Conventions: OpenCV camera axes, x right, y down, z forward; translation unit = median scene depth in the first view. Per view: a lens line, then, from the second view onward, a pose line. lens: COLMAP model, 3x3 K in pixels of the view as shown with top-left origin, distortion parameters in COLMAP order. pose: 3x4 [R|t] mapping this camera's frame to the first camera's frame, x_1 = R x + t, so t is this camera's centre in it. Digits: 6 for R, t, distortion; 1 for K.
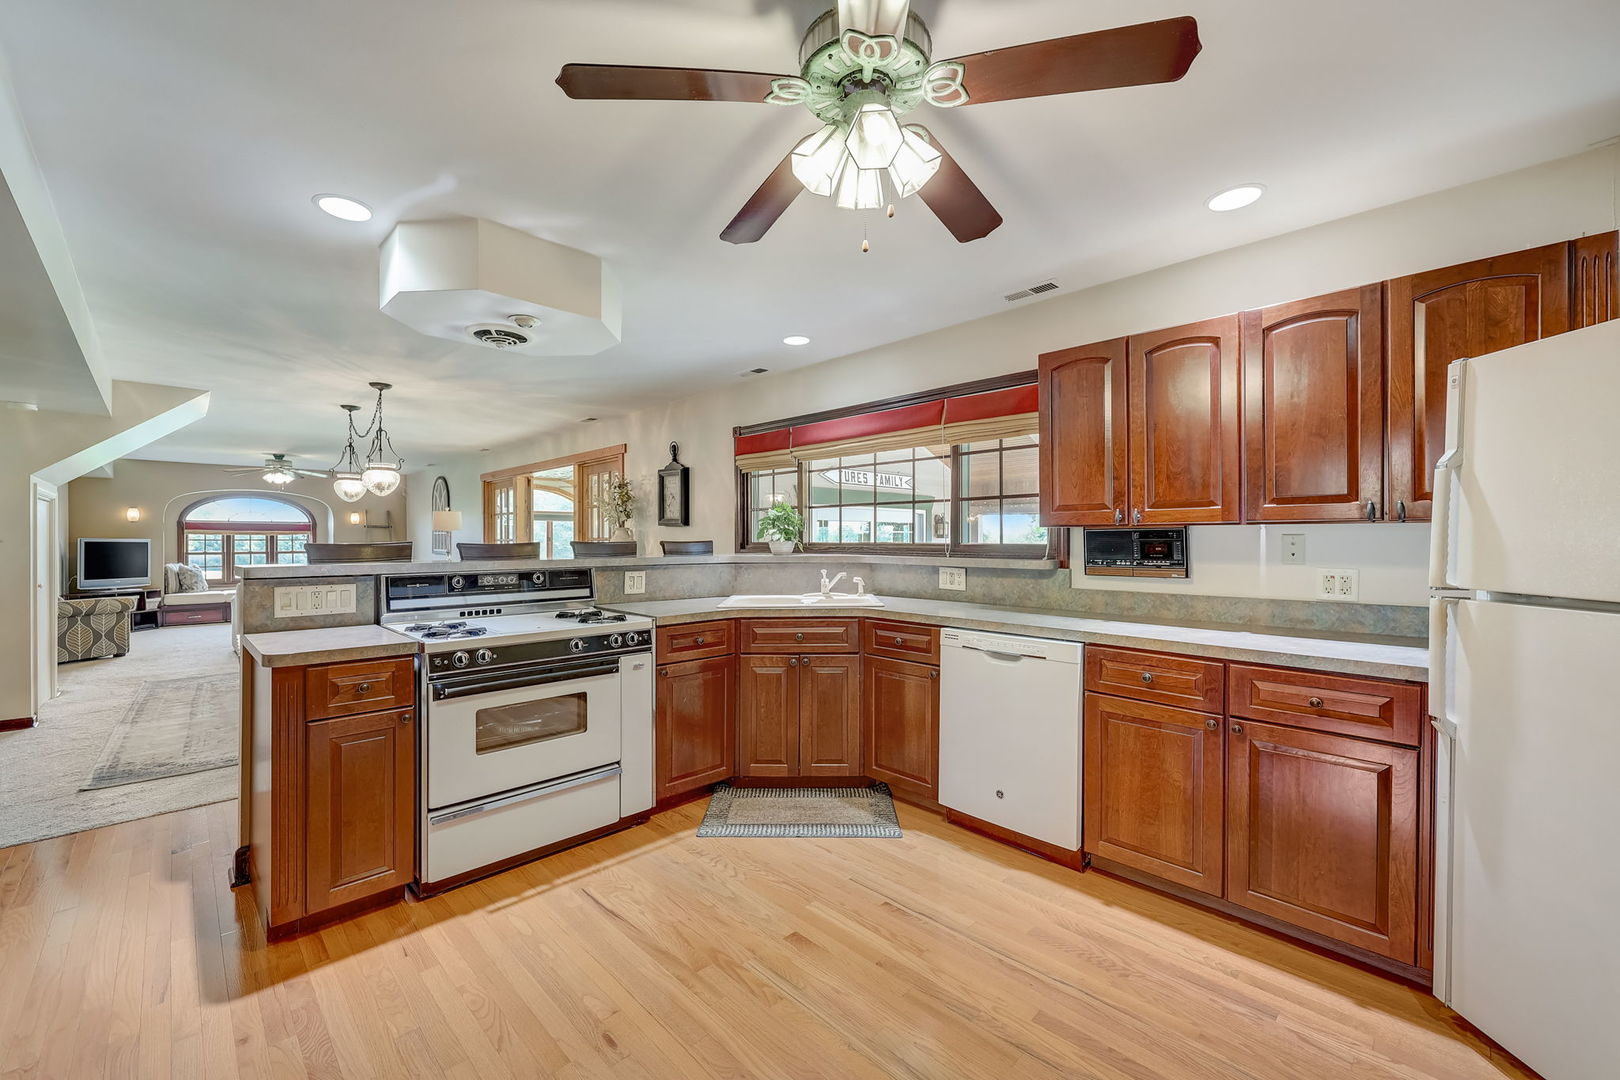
lens RADIAL K [[651.2, 0, 802.7], [0, 651.2, 541.5], [0, 0, 1]] dist [-0.000249, -0.000512]
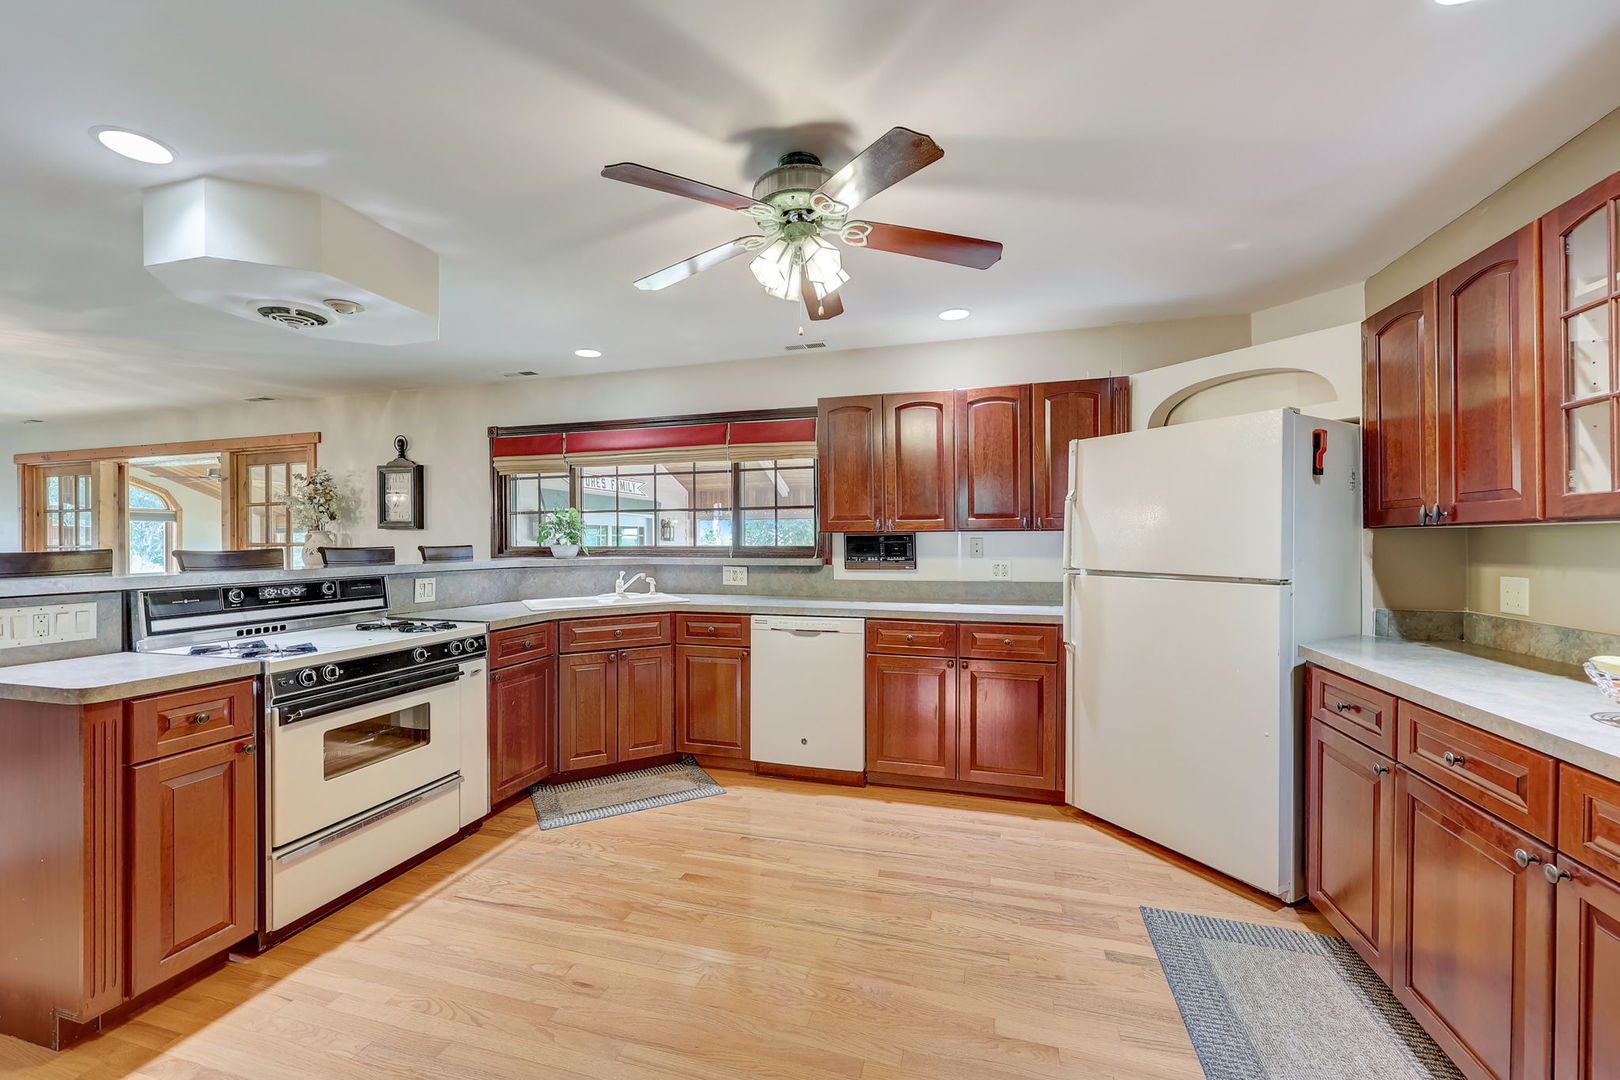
lens RADIAL K [[650.9, 0, 803.4], [0, 650.9, 543.1], [0, 0, 1]] dist [-0.000825, 0.000106]
pose [[0.871828, -0.005934, 0.489776, -0.264904], [0.007015, 0.999975, -0.000371, -0.000973], [-0.489762, 0.003759, 0.871848, -0.095355]]
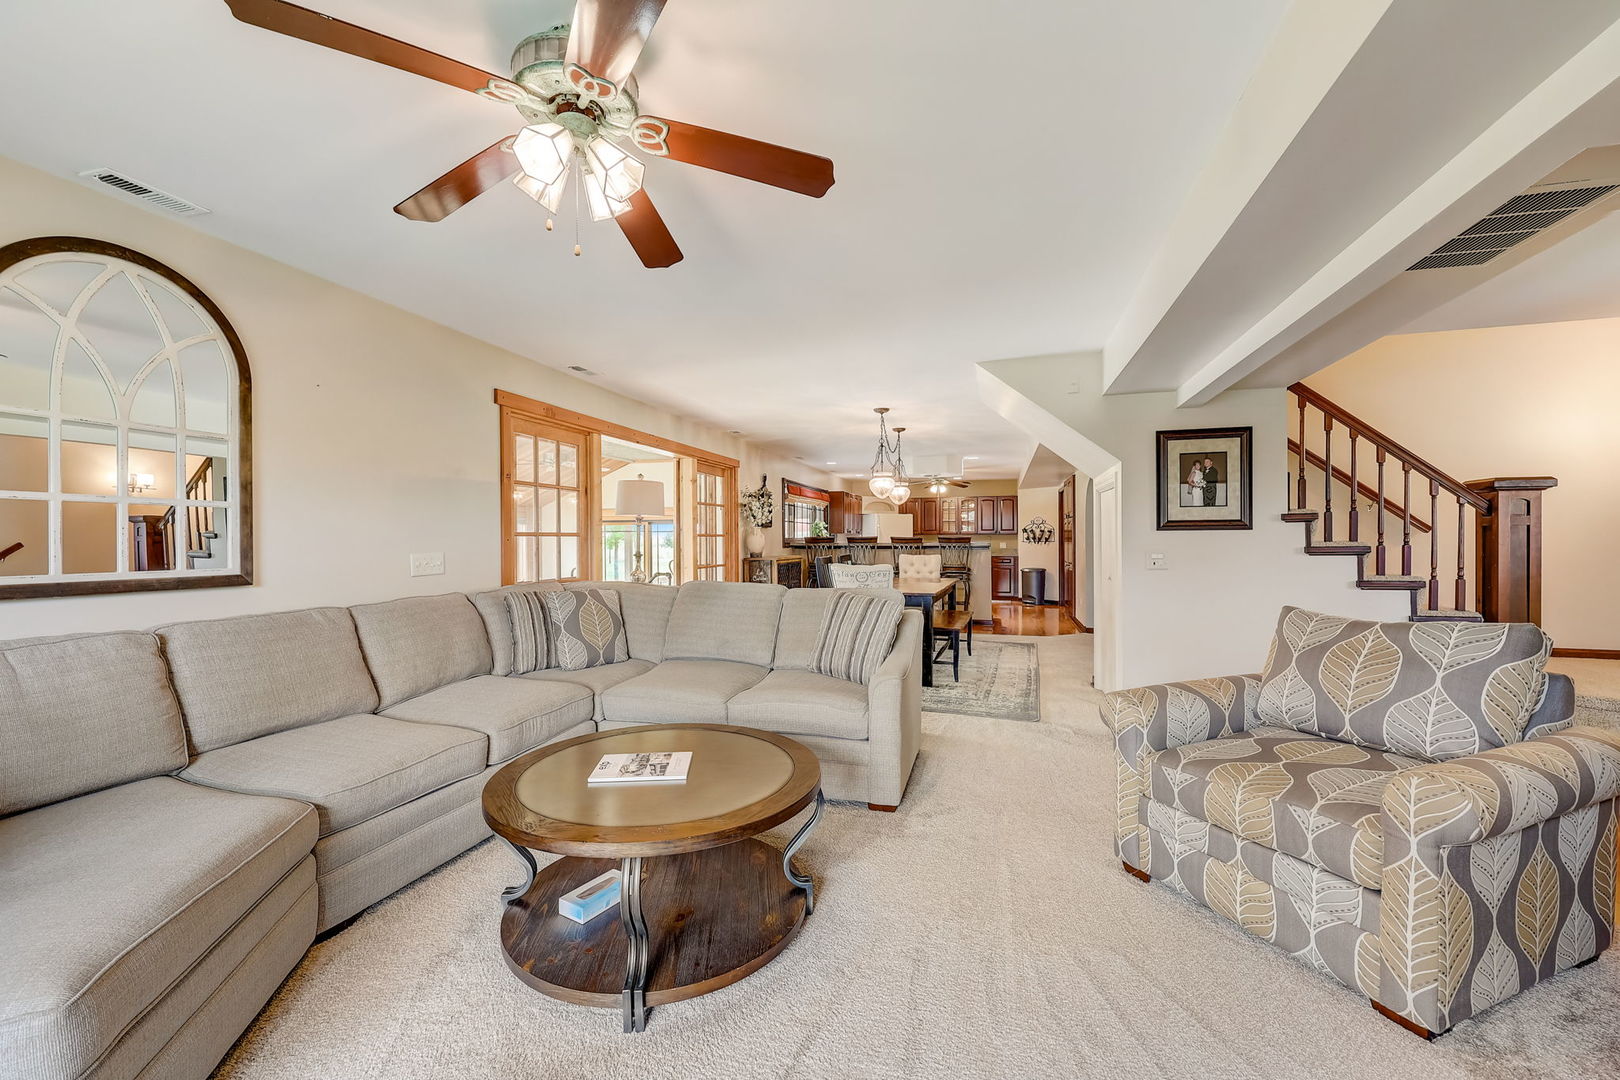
lens RADIAL K [[651.2, 0, 802.7], [0, 651.2, 541.5], [0, 0, 1]] dist [-0.000249, -0.000512]
pose [[-0.484932, -0.002247, 0.874549, -2.778707], [0.007074, 0.999954, 0.006492, 0.001376], [-0.874523, 0.009335, -0.484894, 2.893201]]
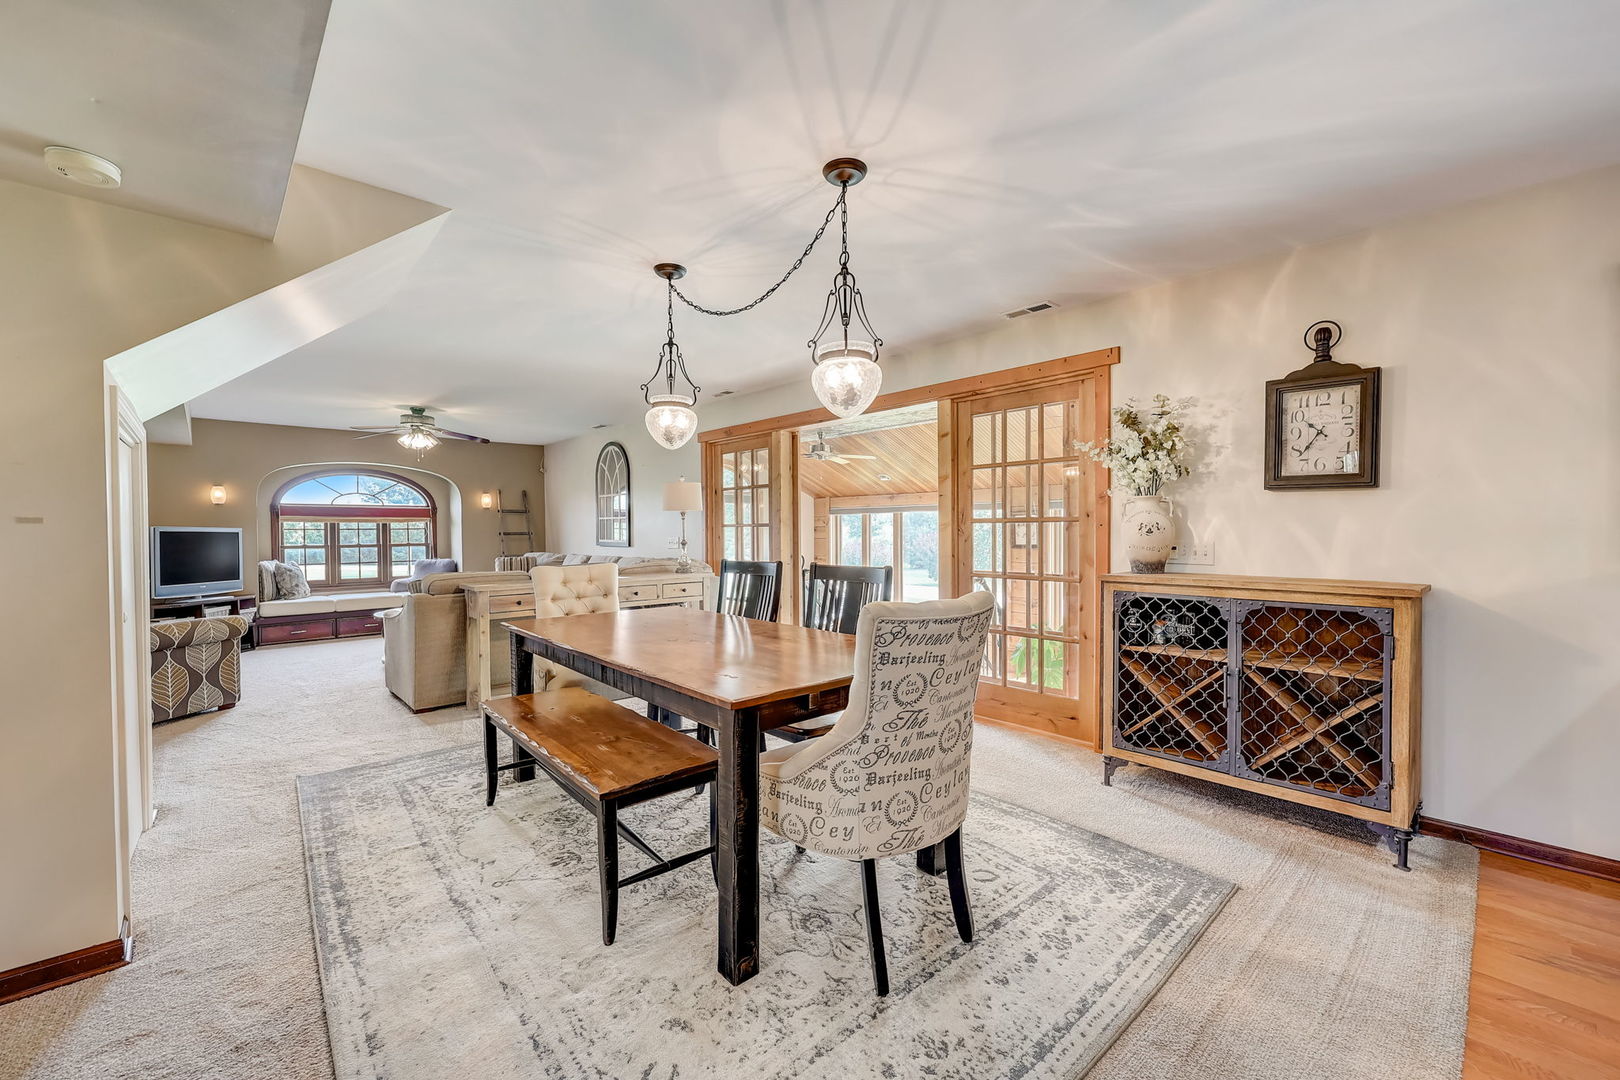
lens RADIAL K [[650.9, 0, 803.4], [0, 650.9, 543.1], [0, 0, 1]] dist [-0.000825, 0.000106]
pose [[0.999547, -0.006520, -0.029396, -1.009594], [0.007084, 0.999792, 0.019108, 0.010583], [0.029266, -0.019308, 0.999385, 0.824948]]
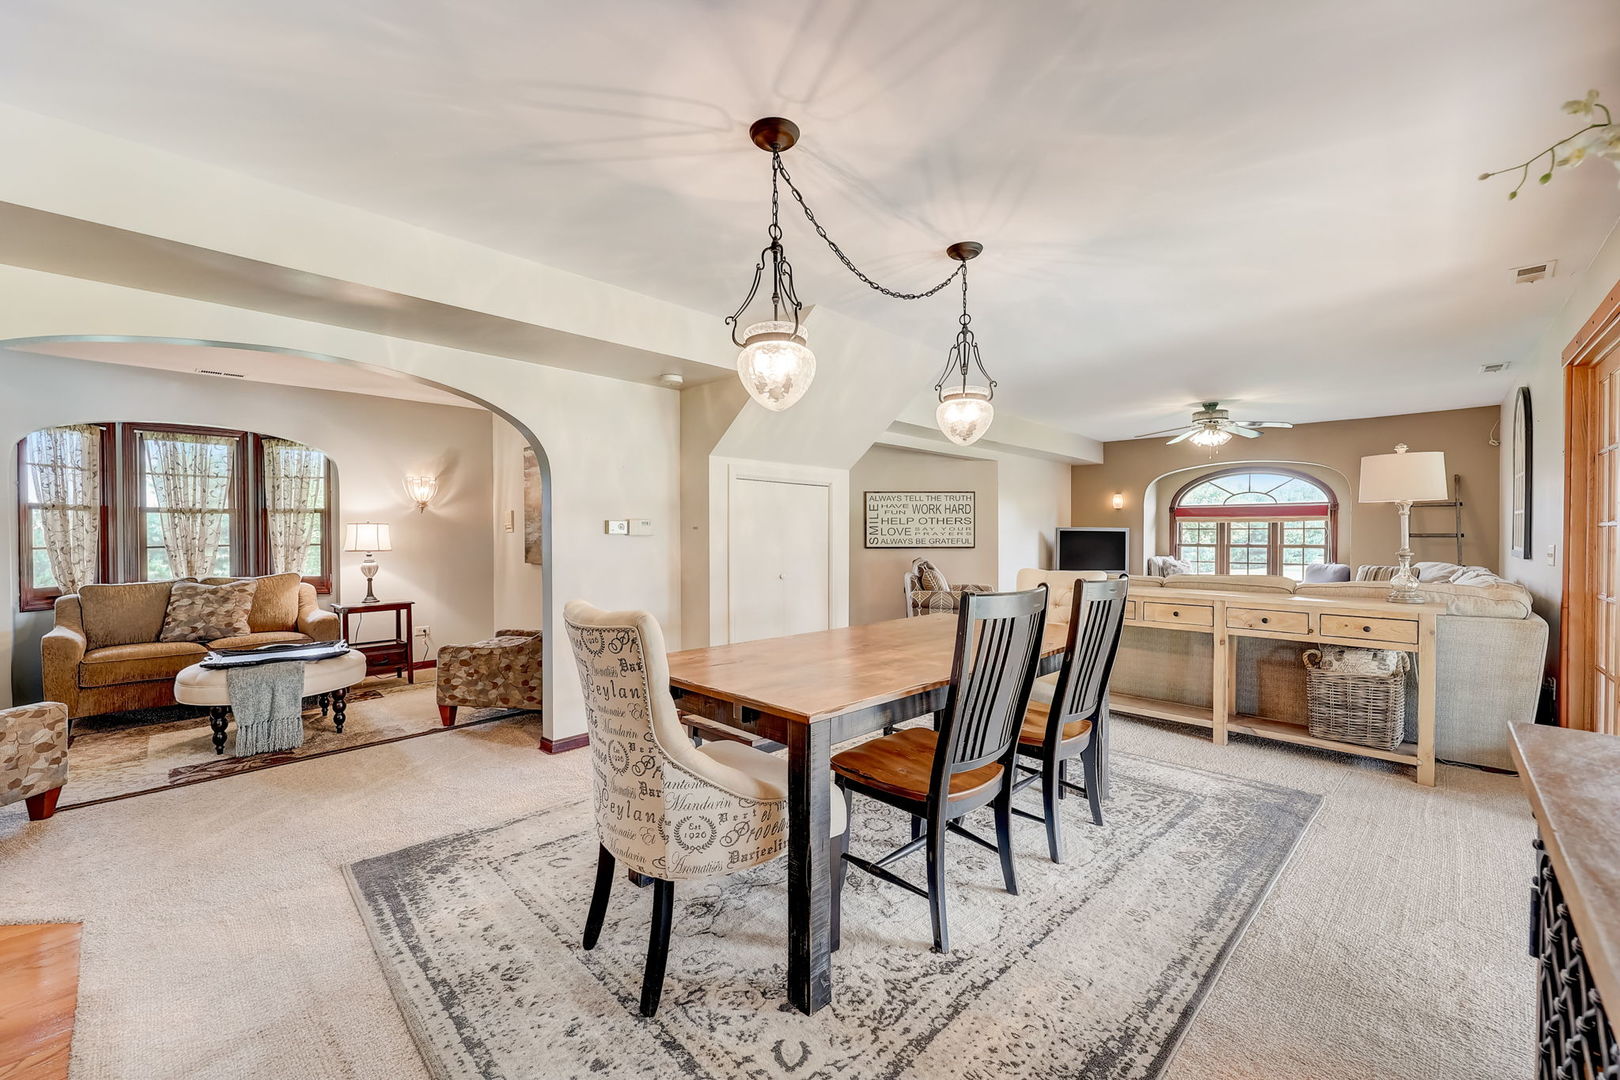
lens RADIAL K [[651.2, 0, 802.7], [0, 651.2, 541.5], [0, 0, 1]] dist [-0.000249, -0.000512]
pose [[0.037213, 0.016667, -0.999168, -0.365561], [-0.003457, 0.999857, 0.016549, 0.005490], [0.999301, 0.002838, 0.037265, 1.521964]]
